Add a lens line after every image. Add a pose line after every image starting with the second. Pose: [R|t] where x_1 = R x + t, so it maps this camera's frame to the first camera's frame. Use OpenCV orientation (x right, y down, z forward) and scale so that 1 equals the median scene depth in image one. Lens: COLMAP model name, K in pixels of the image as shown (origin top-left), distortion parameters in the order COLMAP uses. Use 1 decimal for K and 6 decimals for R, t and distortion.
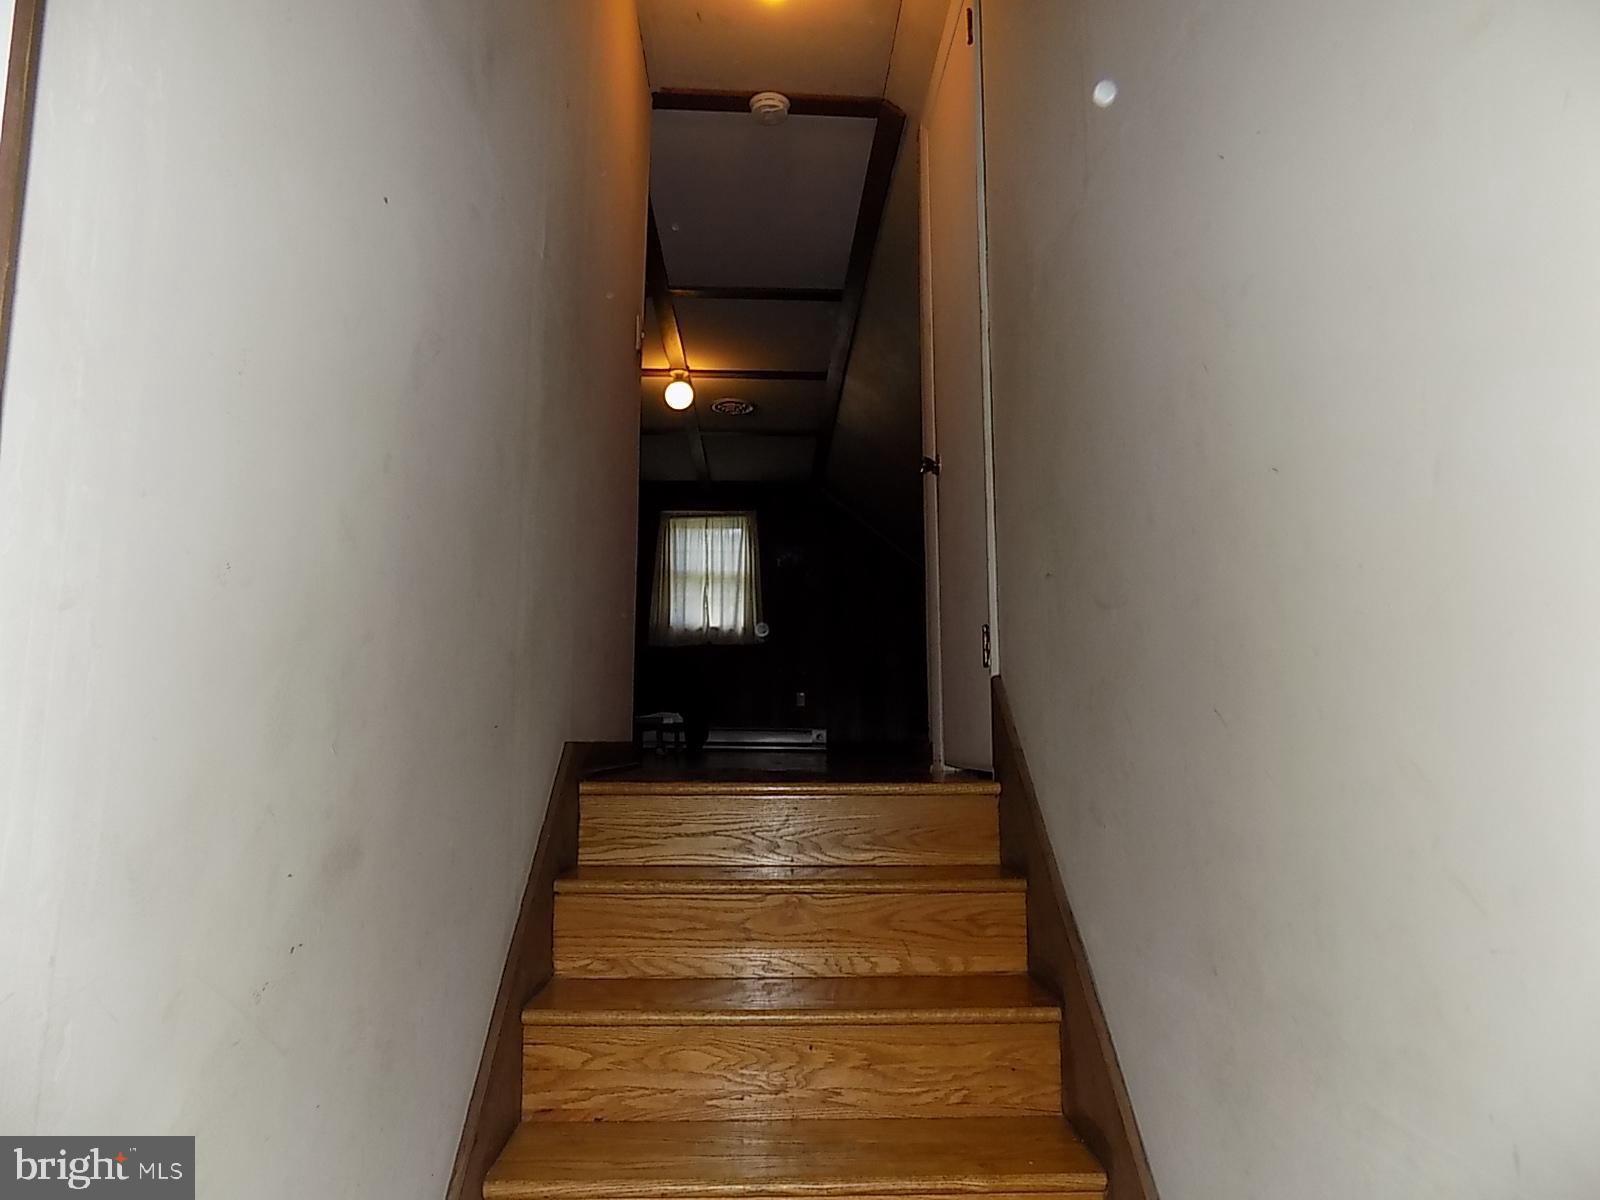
lens RADIAL K [[1080.5, 0, 798.3], [0, 1080.5, 594.6], [0, 0, 1]] dist [-0.071157, 0.073024]
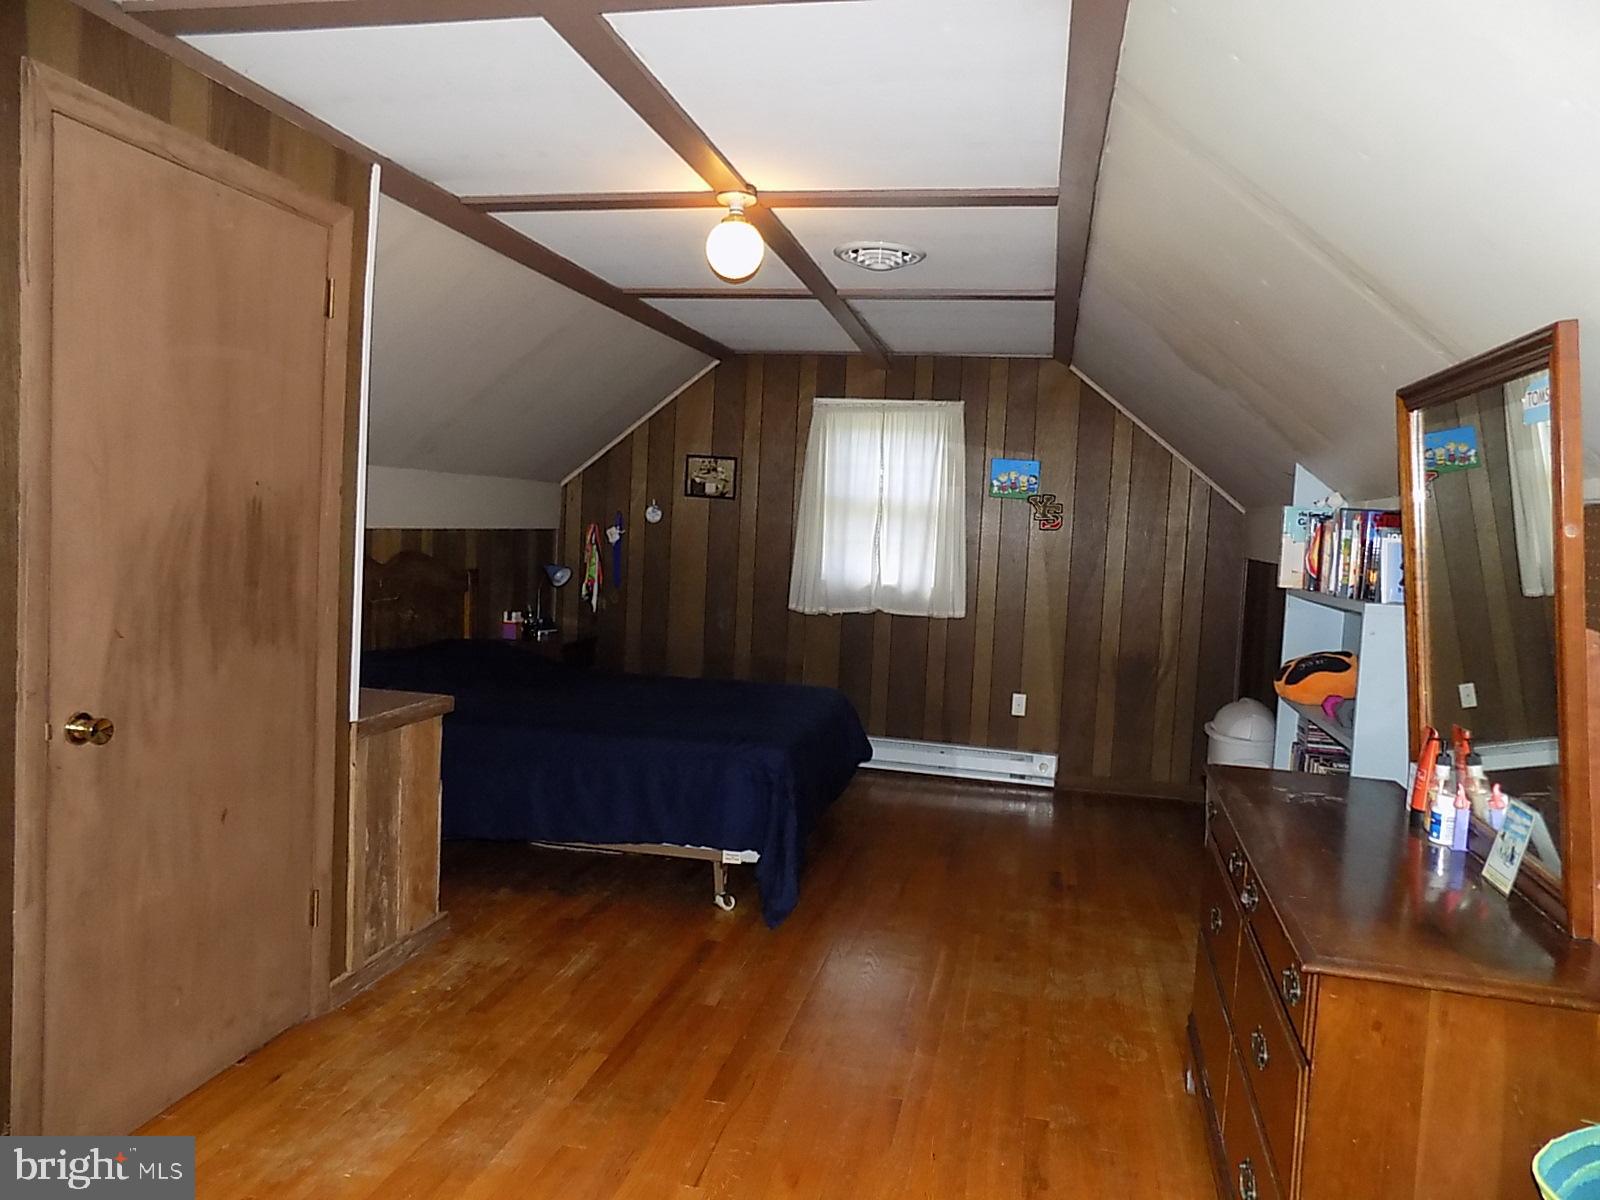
lens RADIAL K [[1080.5, 0, 804.3], [0, 1080.5, 592.5], [0, 0, 1]] dist [-0.071157, 0.073024]
pose [[0.968411, 0.060869, -0.241816, 0.029248], [-0.013272, 0.980957, 0.193770, -0.090192], [0.249006, -0.184440, 0.950778, 0.373492]]
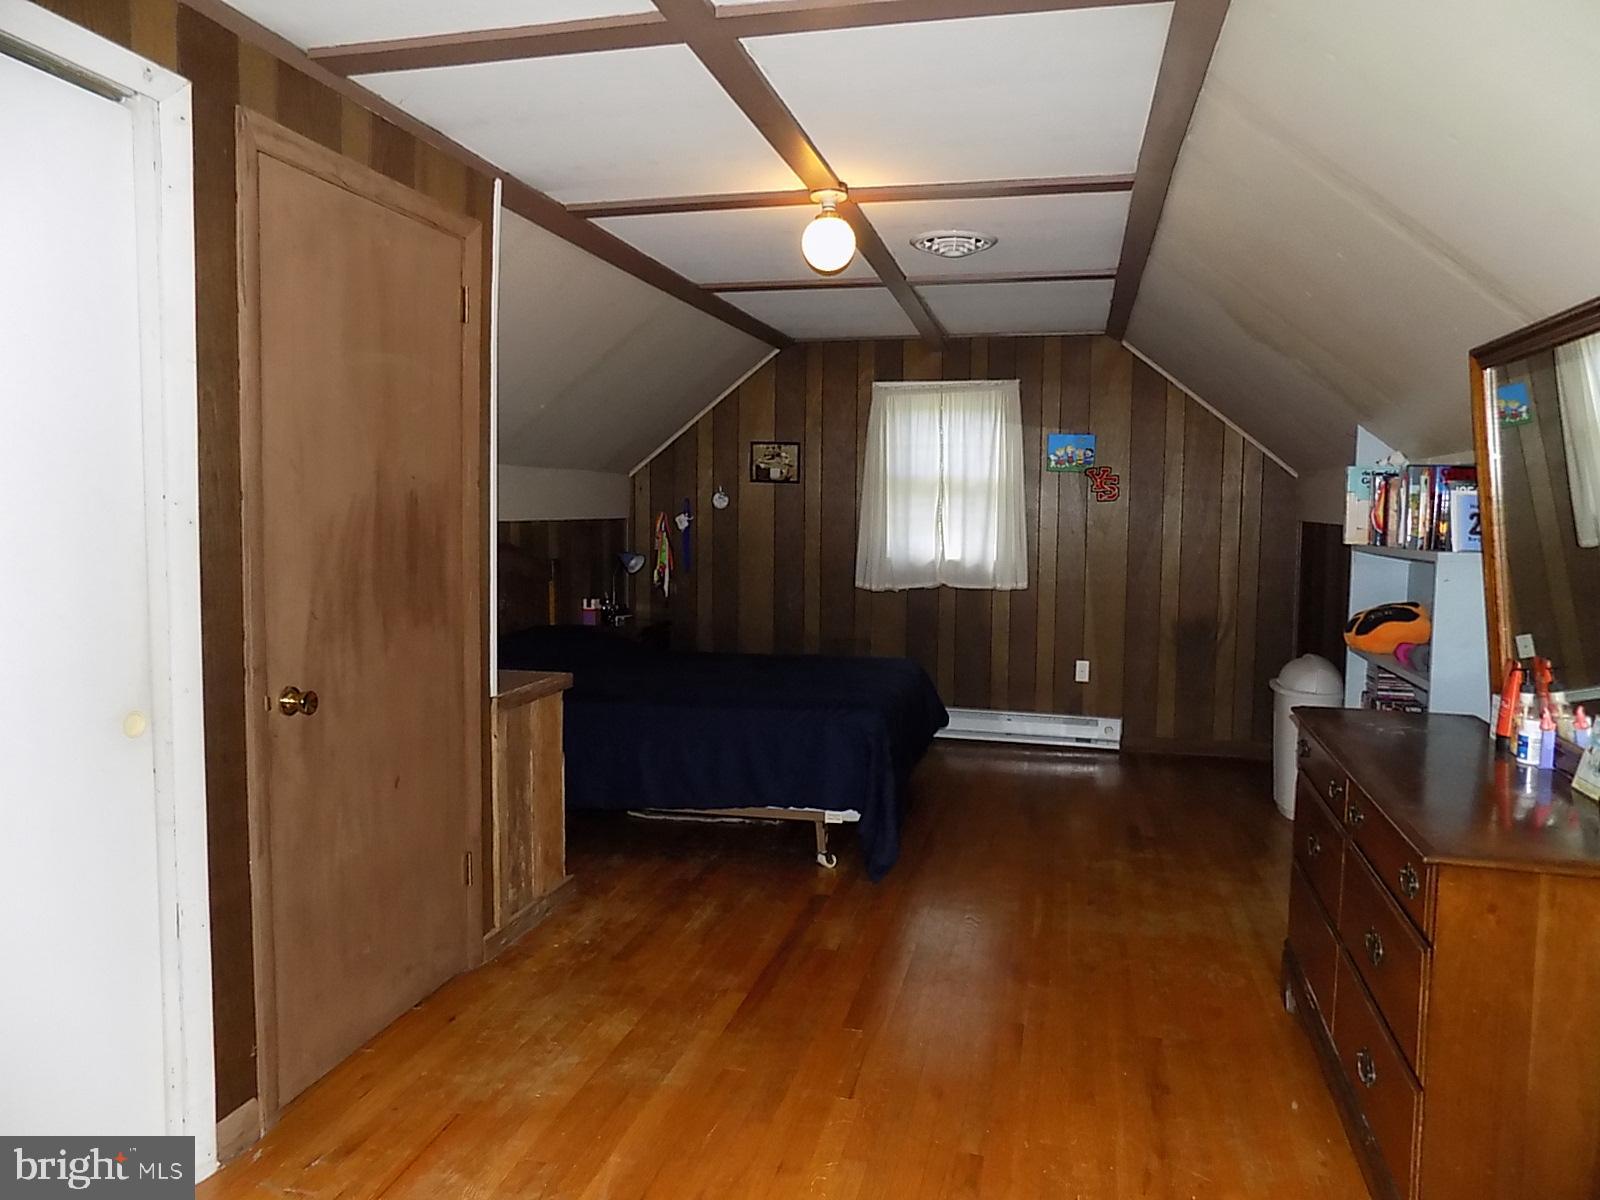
lens RADIAL K [[1080.5, 0, 804.0], [0, 1080.5, 591.9], [0, 0, 1]] dist [-0.071157, 0.073024]
pose [[0.963608, 0.028942, -0.265747, 0.011474], [0.027004, 0.978497, 0.204485, -0.089862], [0.265951, -0.204219, 0.942106, 0.343623]]
